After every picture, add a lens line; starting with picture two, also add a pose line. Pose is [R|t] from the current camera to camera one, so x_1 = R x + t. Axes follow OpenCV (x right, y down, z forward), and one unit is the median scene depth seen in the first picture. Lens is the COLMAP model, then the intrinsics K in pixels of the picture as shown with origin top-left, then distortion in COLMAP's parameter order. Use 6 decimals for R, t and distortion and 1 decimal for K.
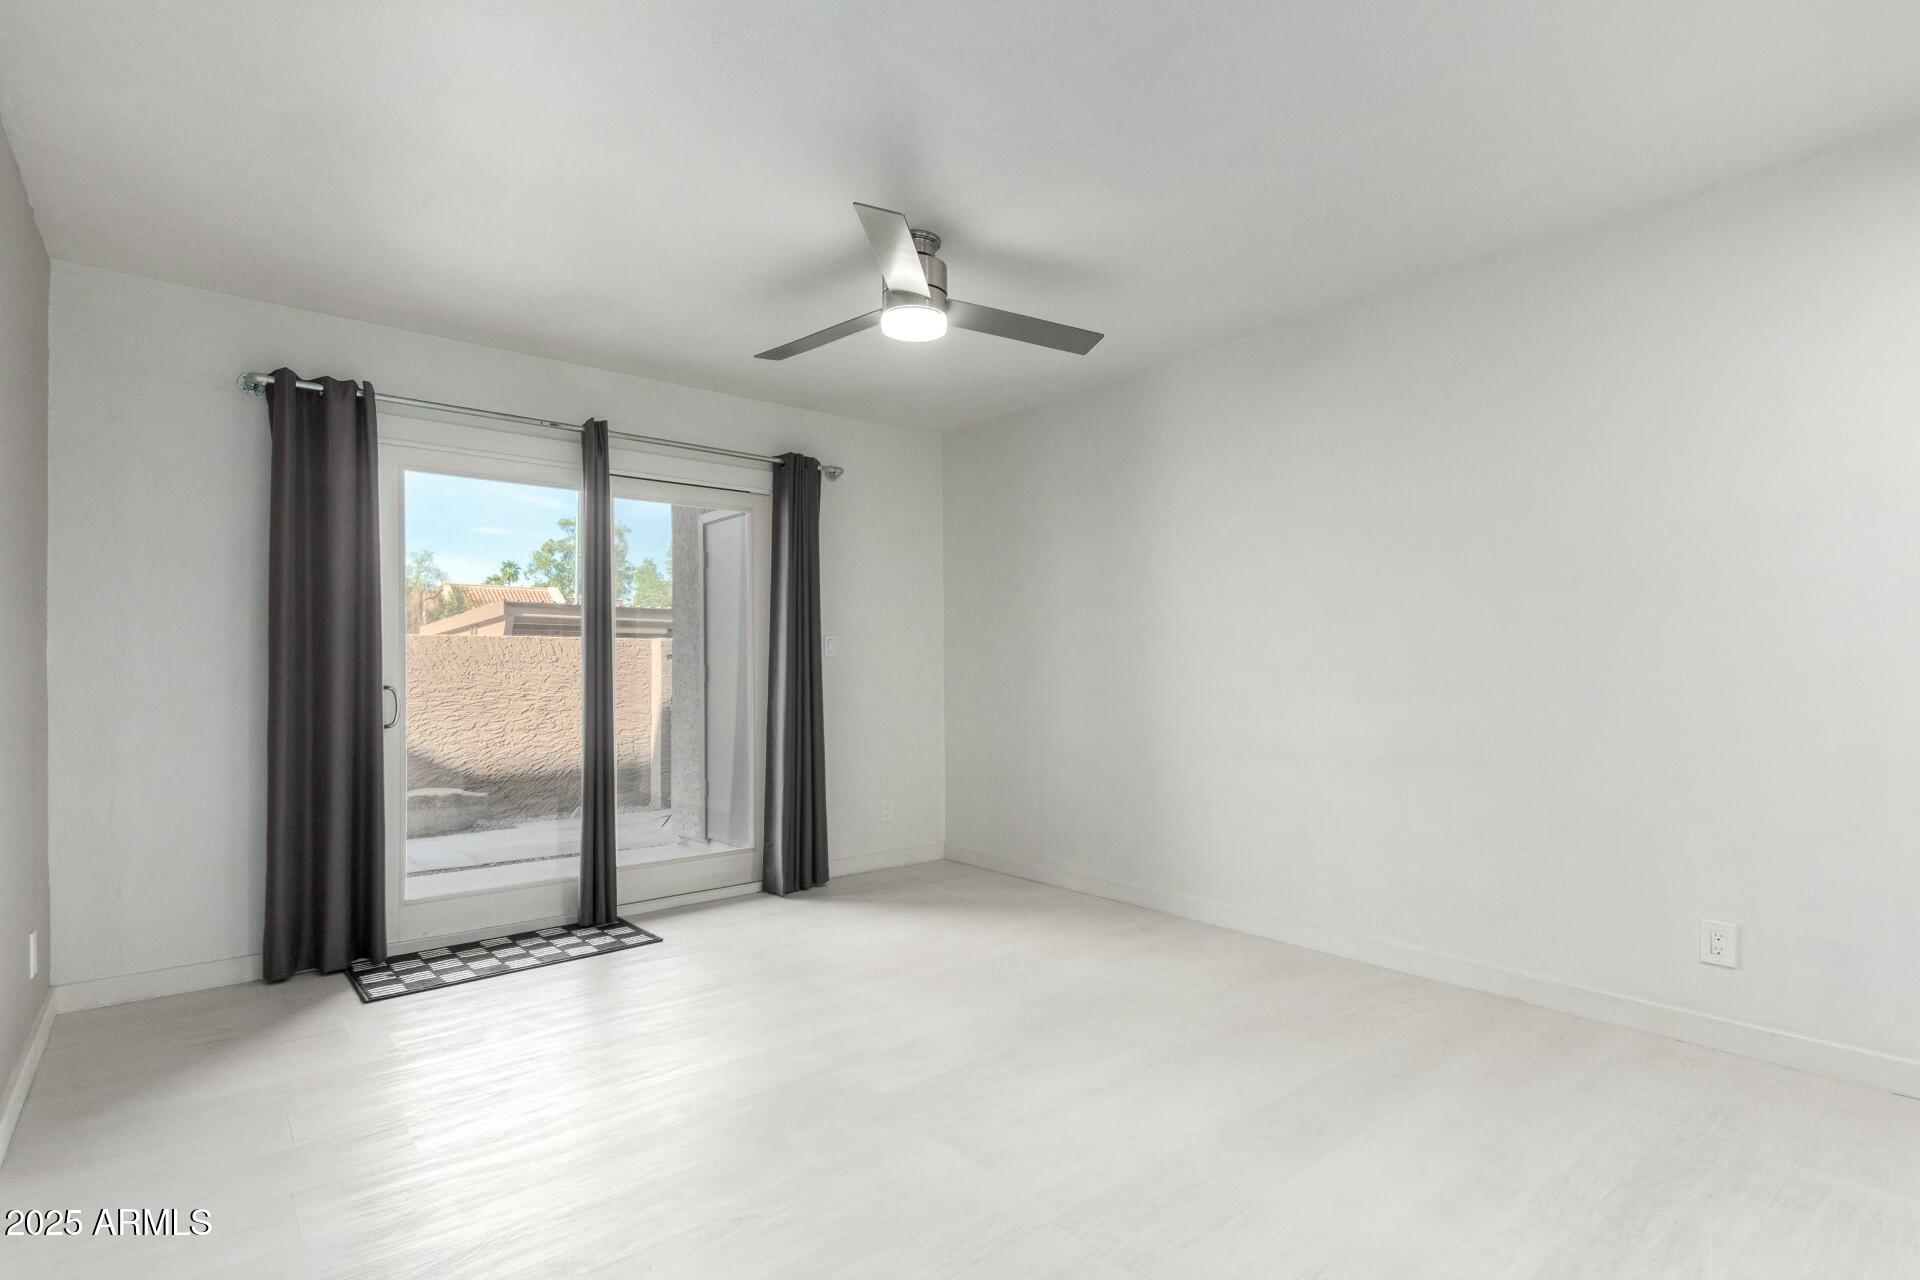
lens RADIAL K [[917.5, 0, 966.6], [0, 917.5, 657.9], [0, 0, 1]] dist [0.004707, -0.000256]
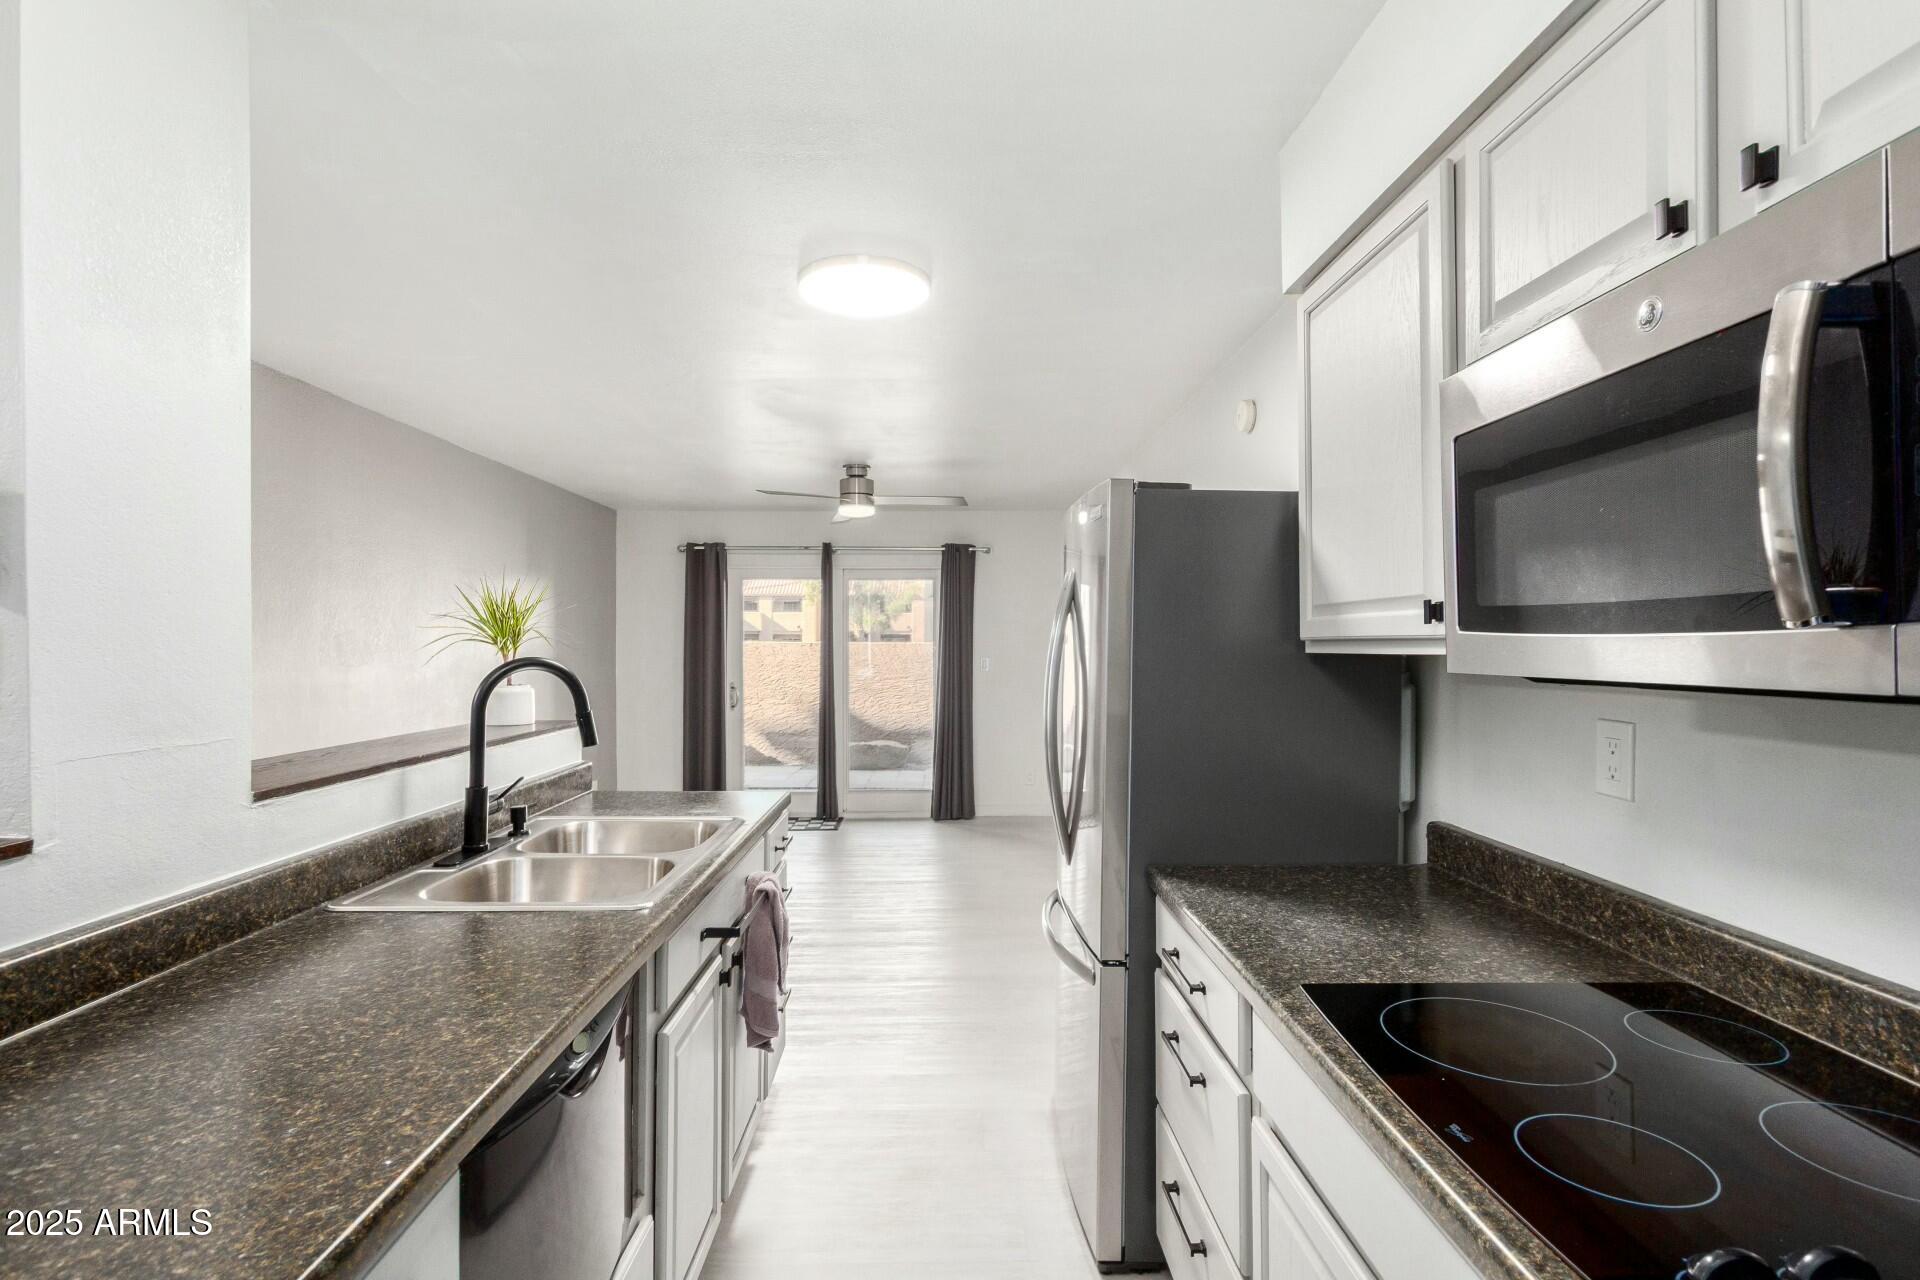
lens RADIAL K [[938.6, 0, 960.0], [0, 938.6, 640.0], [0, 0, 1]] dist [0.003435, -0.000160]
pose [[0.777783, 0.003429, -0.628524, 0.971230], [0.002744, 0.999957, 0.008851, -0.081312], [0.628527, -0.008609, 0.777740, -0.283229]]
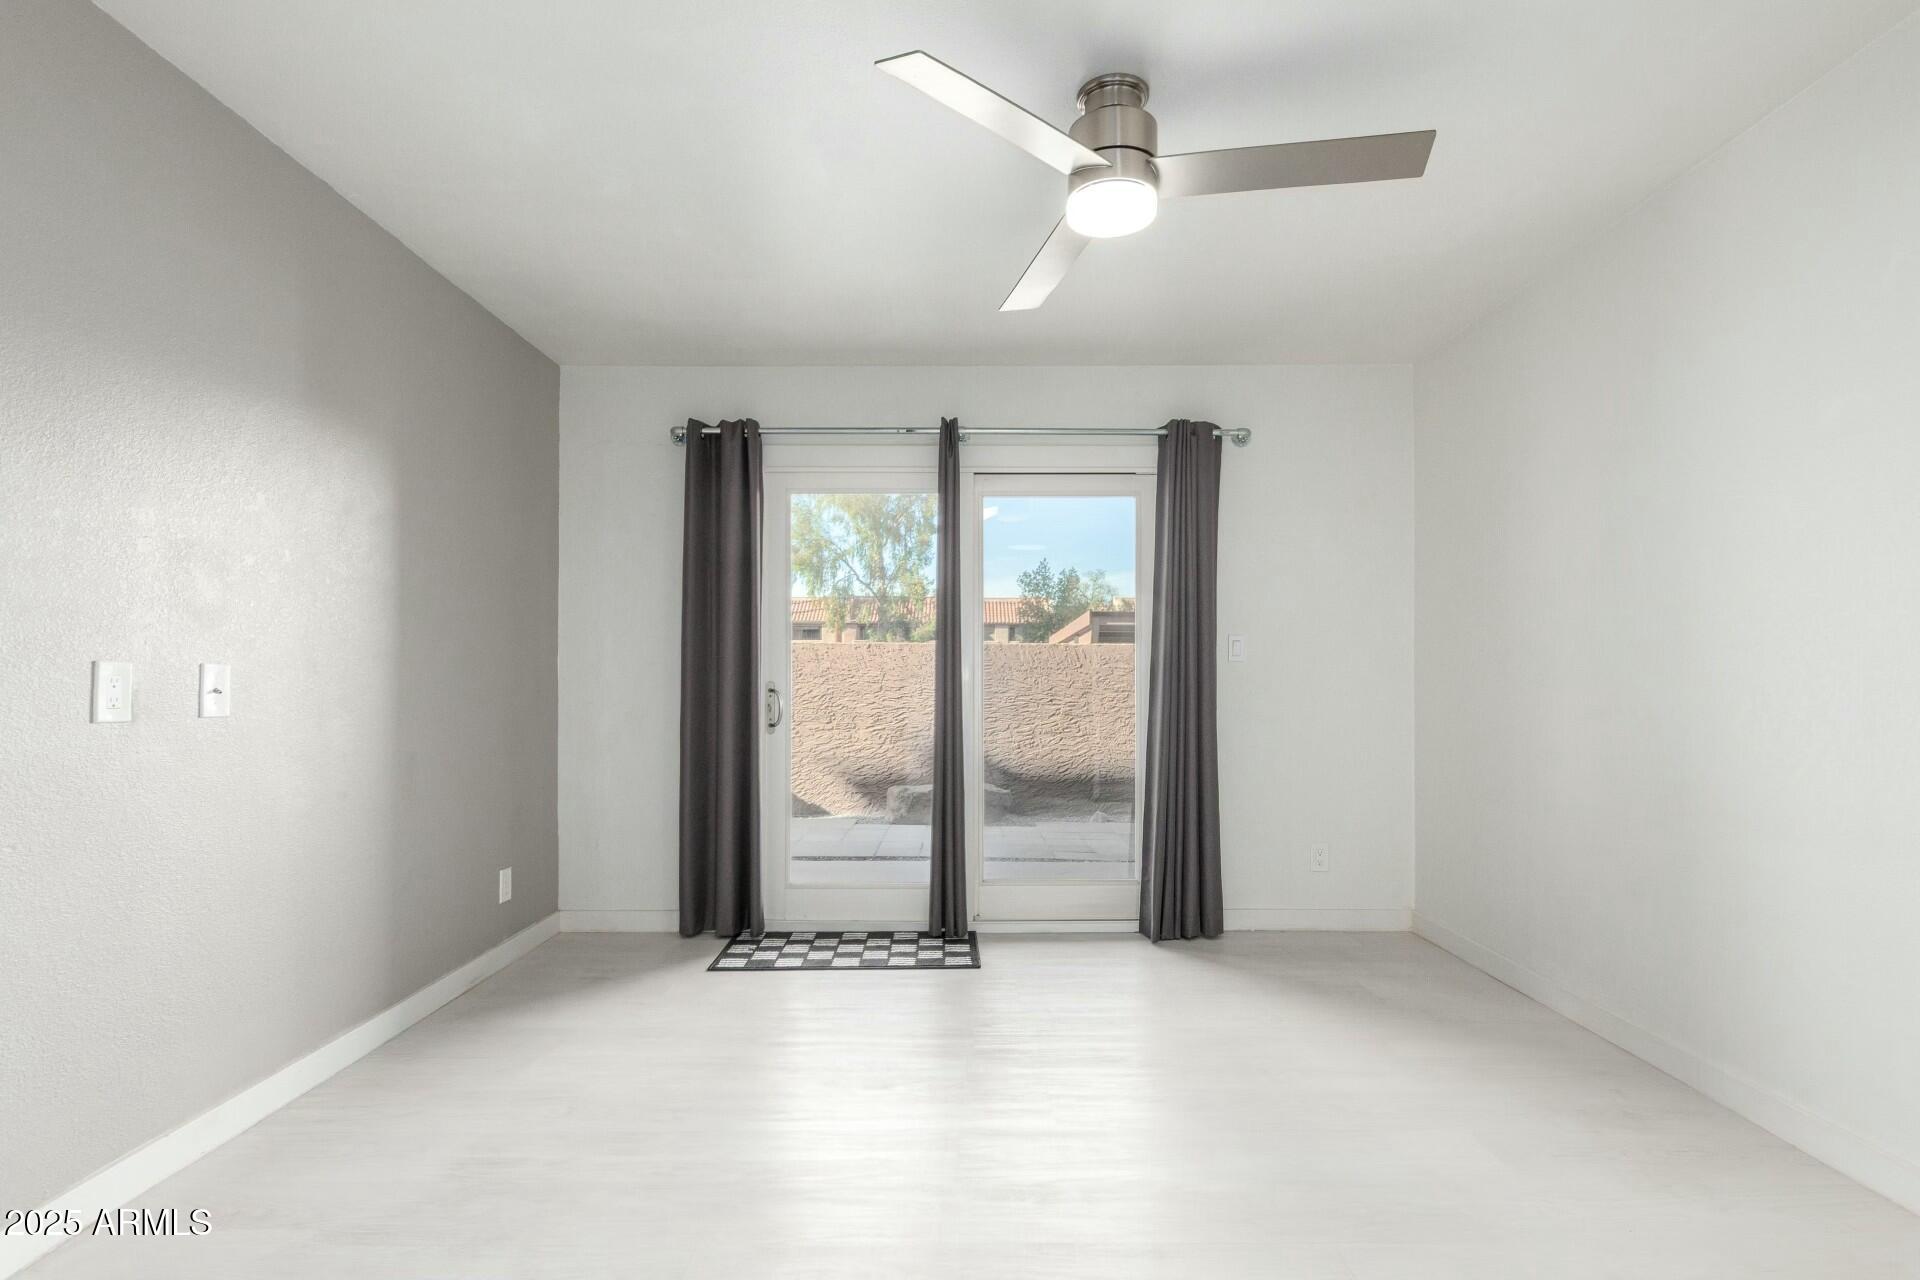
lens RADIAL K [[927.8, 0, 964.9], [0, 927.8, 677.1], [0, 0, 1]] dist [0.003092, -0.000010]
pose [[0.768878, 0.007288, -0.639353, 0.238941], [0.001524, 0.999911, 0.013230, 0.000974], [0.639393, -0.011147, 0.768799, 0.252393]]
